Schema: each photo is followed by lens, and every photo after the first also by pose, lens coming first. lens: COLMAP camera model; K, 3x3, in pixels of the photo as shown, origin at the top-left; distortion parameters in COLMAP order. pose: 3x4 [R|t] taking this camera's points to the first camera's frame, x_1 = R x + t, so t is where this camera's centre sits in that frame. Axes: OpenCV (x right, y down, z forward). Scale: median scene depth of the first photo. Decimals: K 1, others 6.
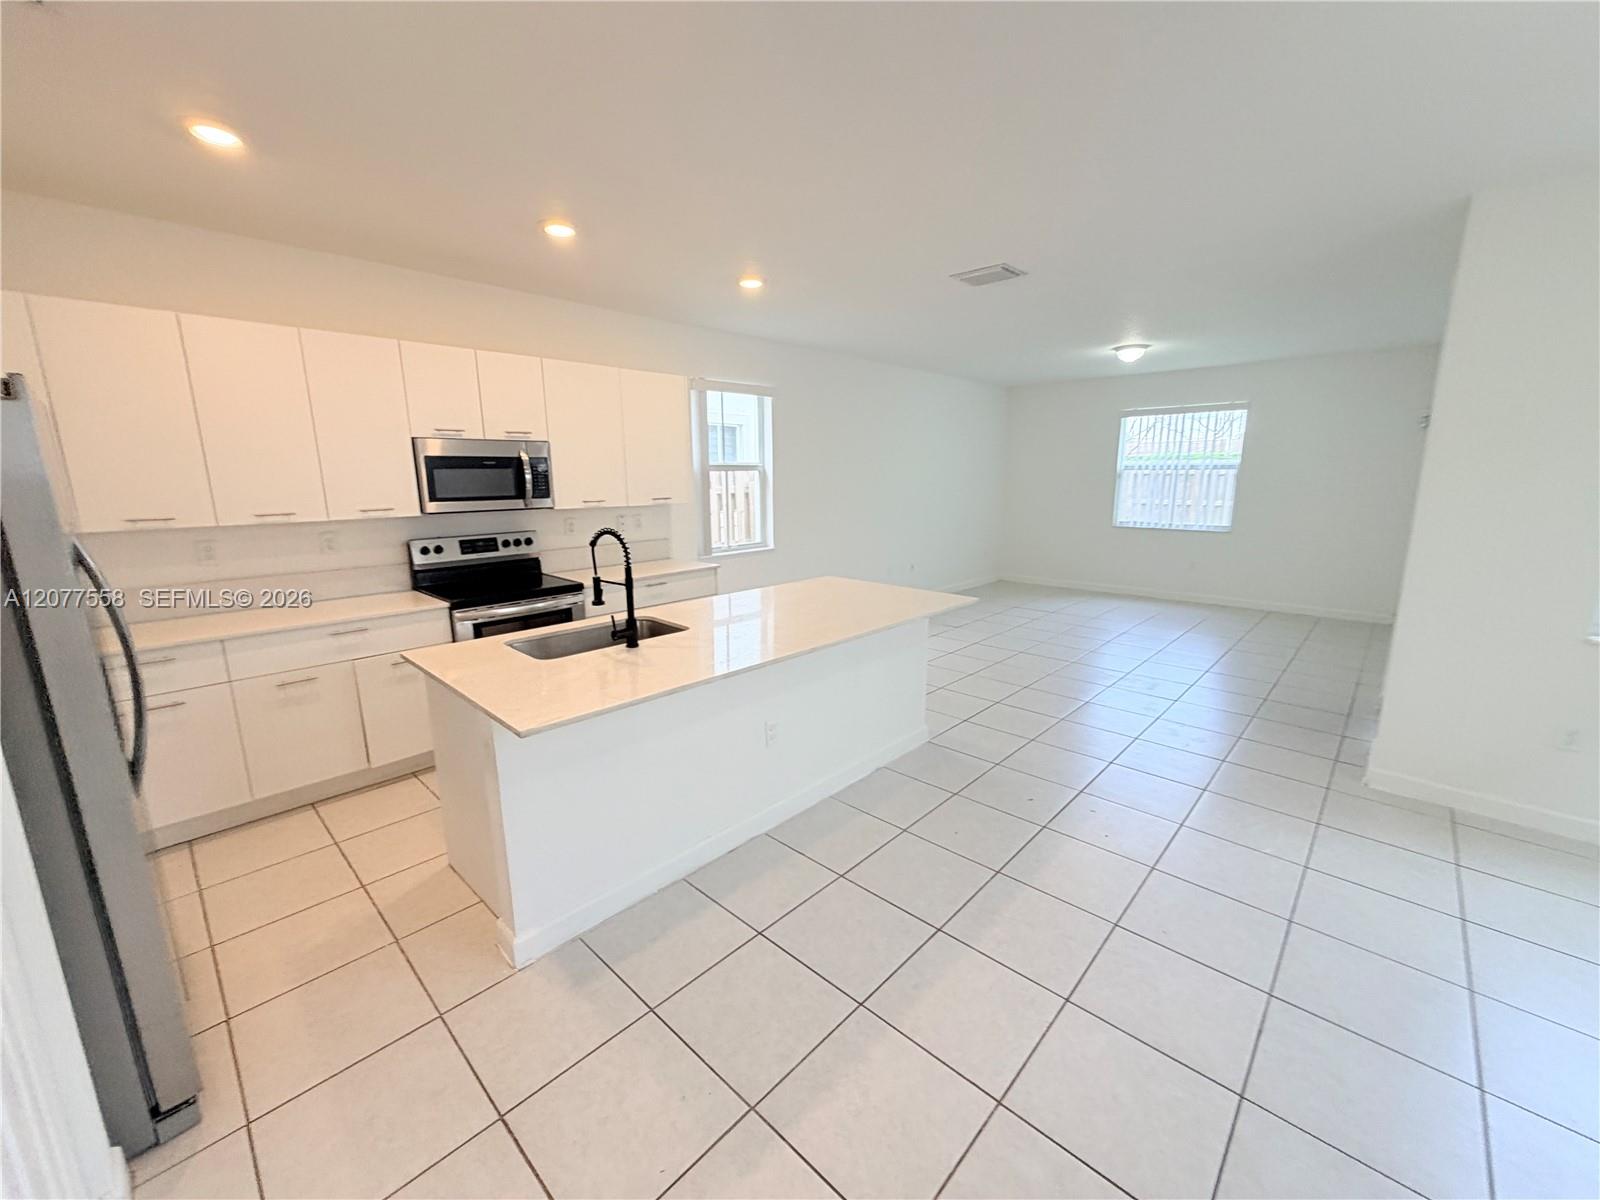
lens RADIAL K [[639.5, 0, 796.0], [0, 639.5, 597.9], [0, 0, 1]] dist [0.000256, -0.000139]
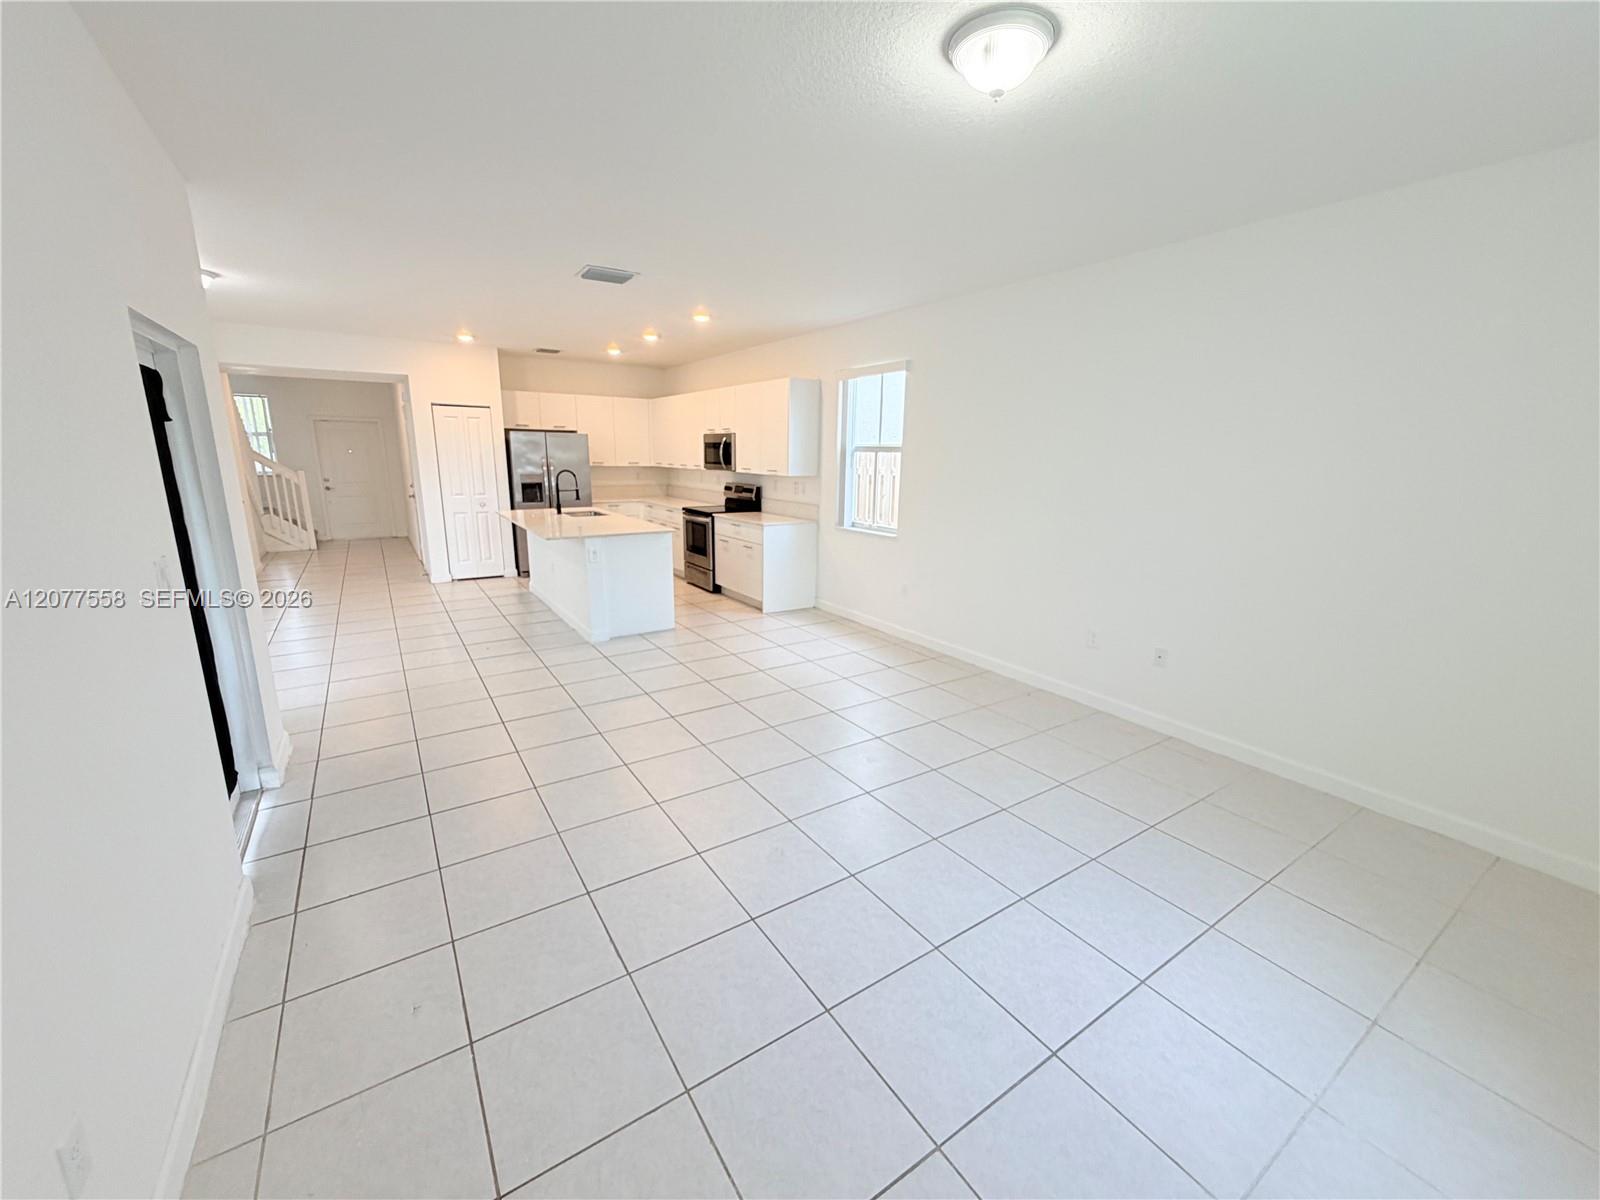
lens RADIAL K [[639.5, 0, 796.3], [0, 639.5, 602.9], [0, 0, 1]] dist [0.000256, -0.000139]
pose [[-0.227164, 0.228057, -0.946777, 0.992503], [-0.199972, 0.940553, 0.274539, -0.236261], [0.953104, 0.251695, -0.168055, 1.156019]]
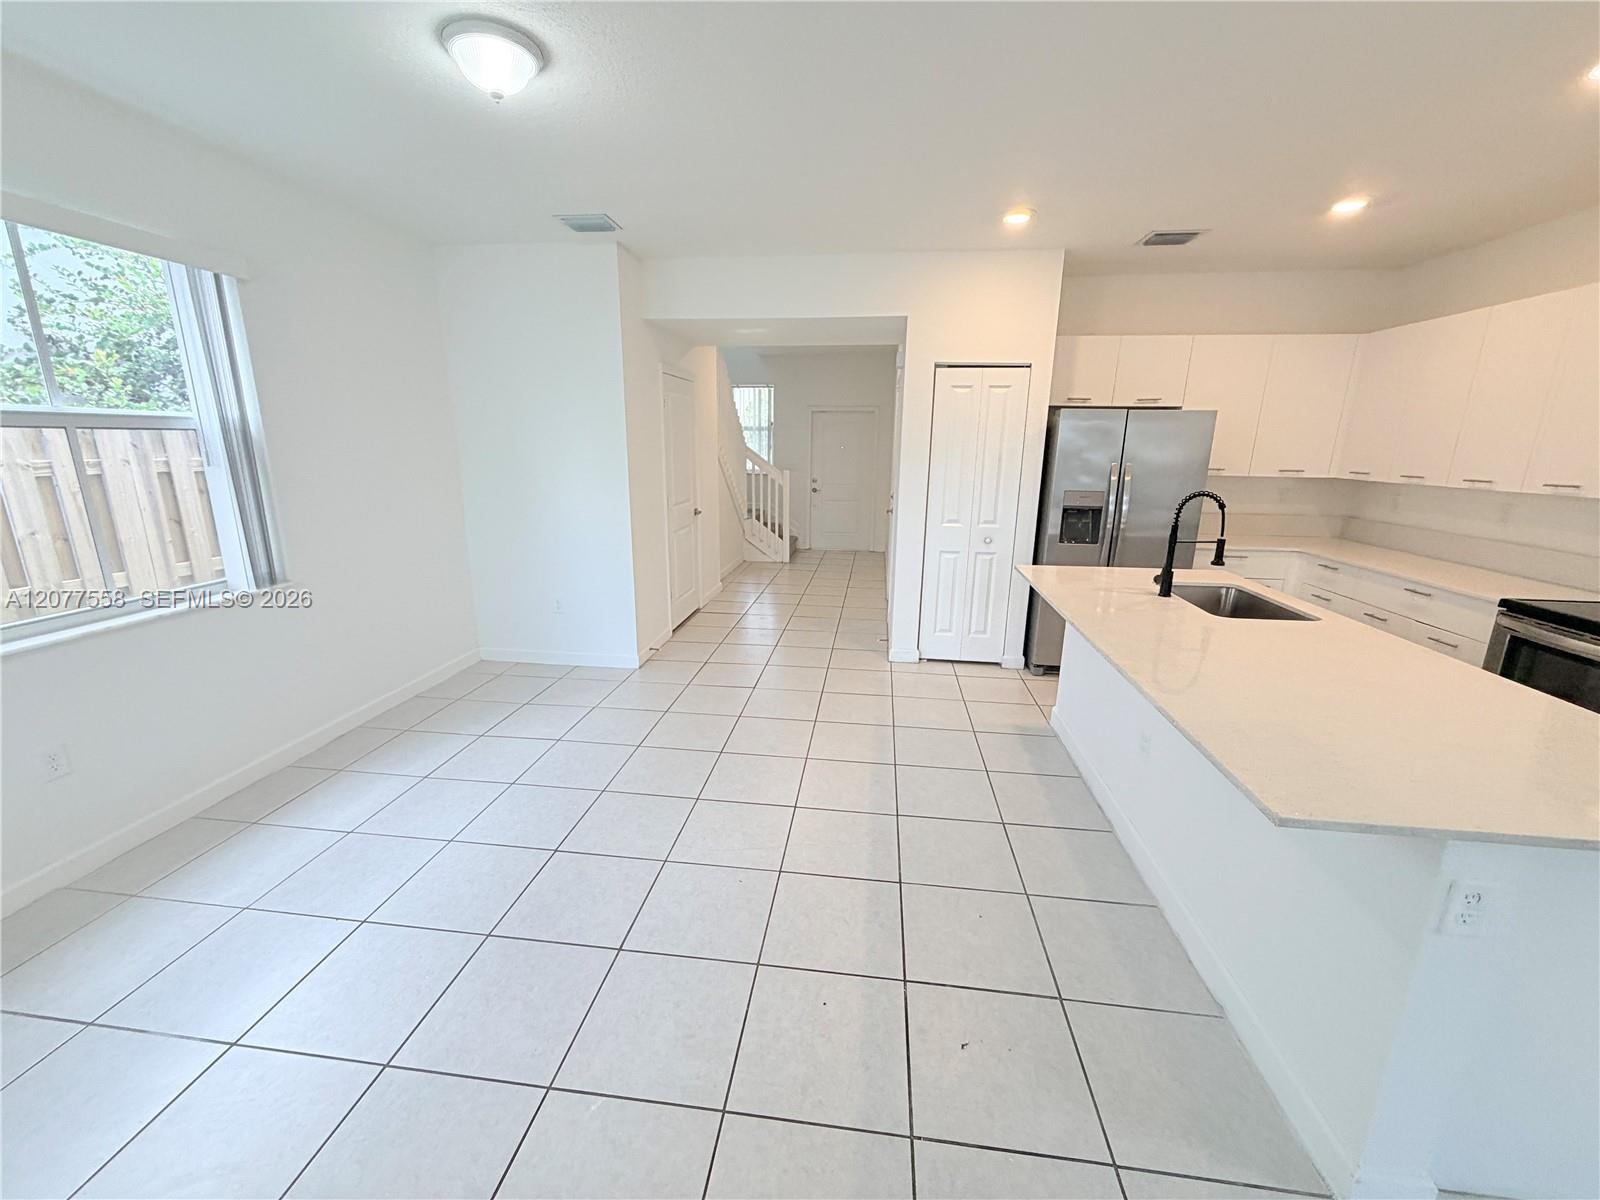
lens RADIAL K [[639.5, 0, 795.2], [0, 639.5, 599.1], [0, 0, 1]] dist [0.000256, -0.000139]
pose [[-0.808462, 0.139336, -0.571816, 0.426105], [-0.117989, 0.913477, 0.389409, -0.130804], [0.576600, 0.382290, -0.722071, 0.669968]]
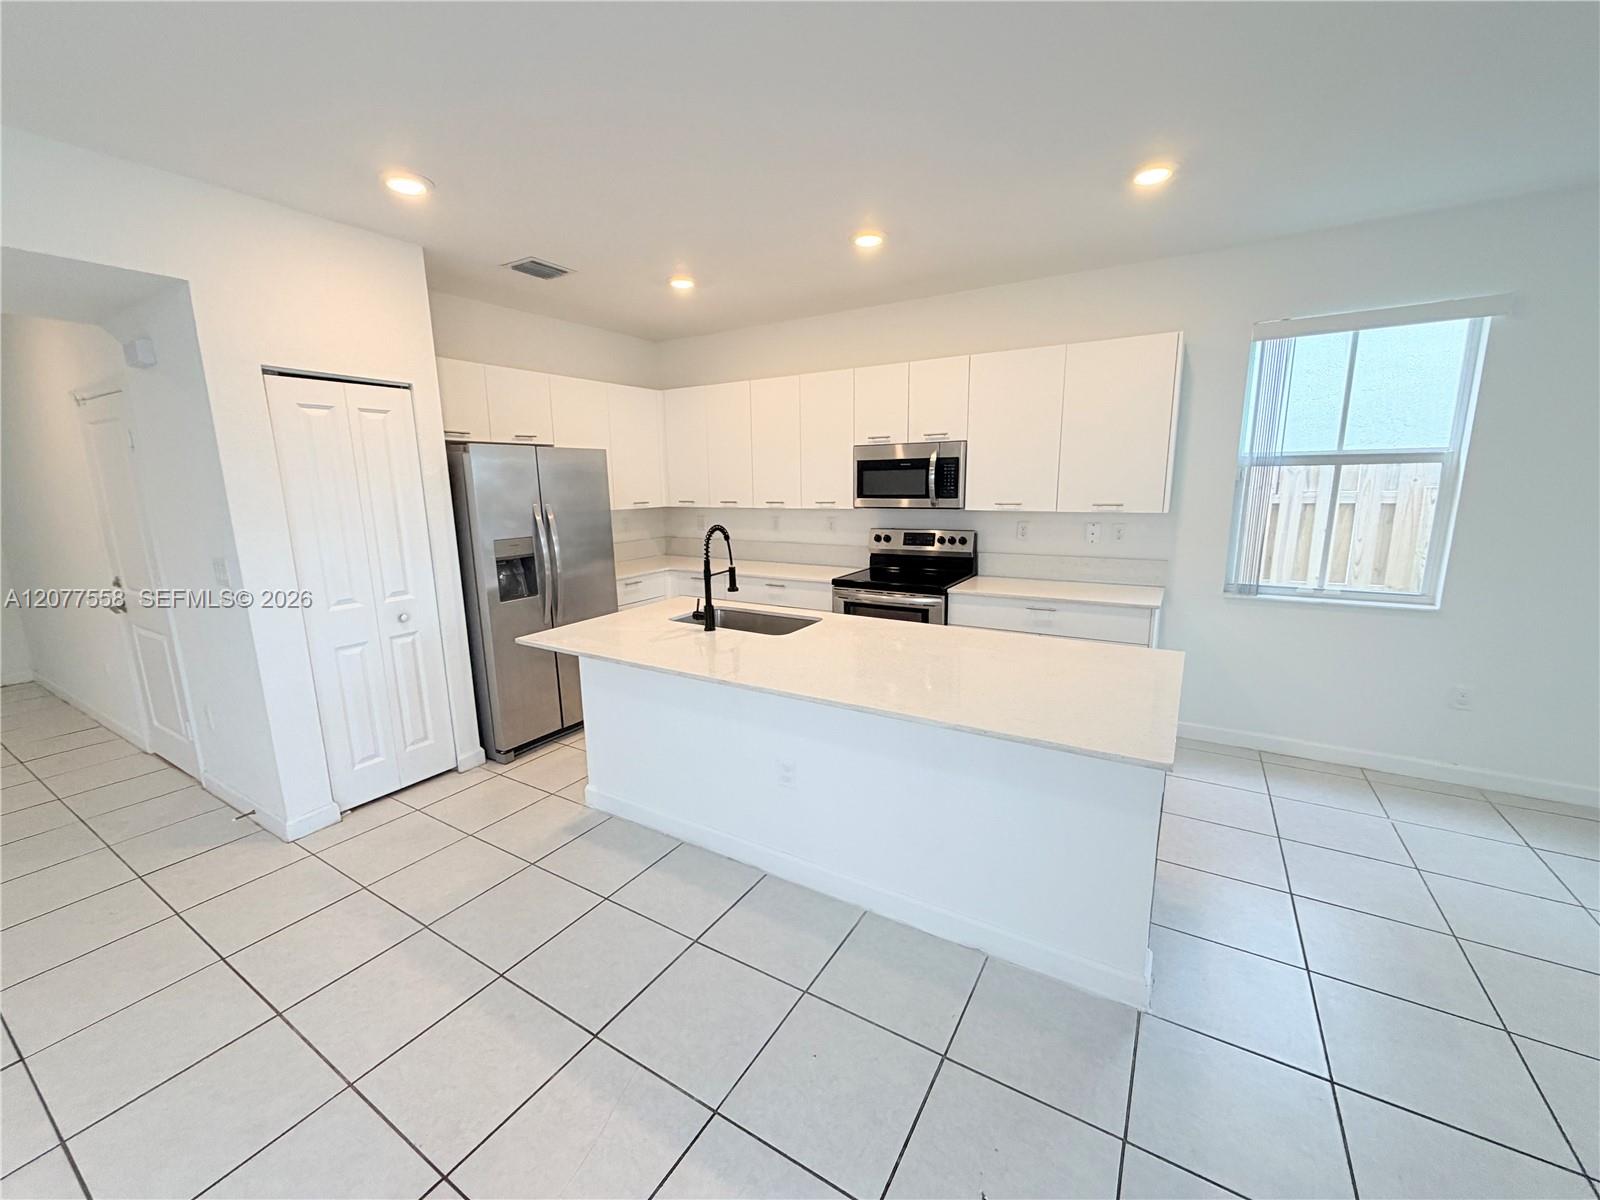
lens RADIAL K [[639.5, 0, 794.8], [0, 639.5, 600.8], [0, 0, 1]] dist [0.000256, -0.000139]
pose [[0.205671, 0.189304, -0.960137, 0.399154], [-0.173596, 0.972610, 0.154577, -0.082254], [0.963101, 0.134884, 0.232900, 0.406210]]
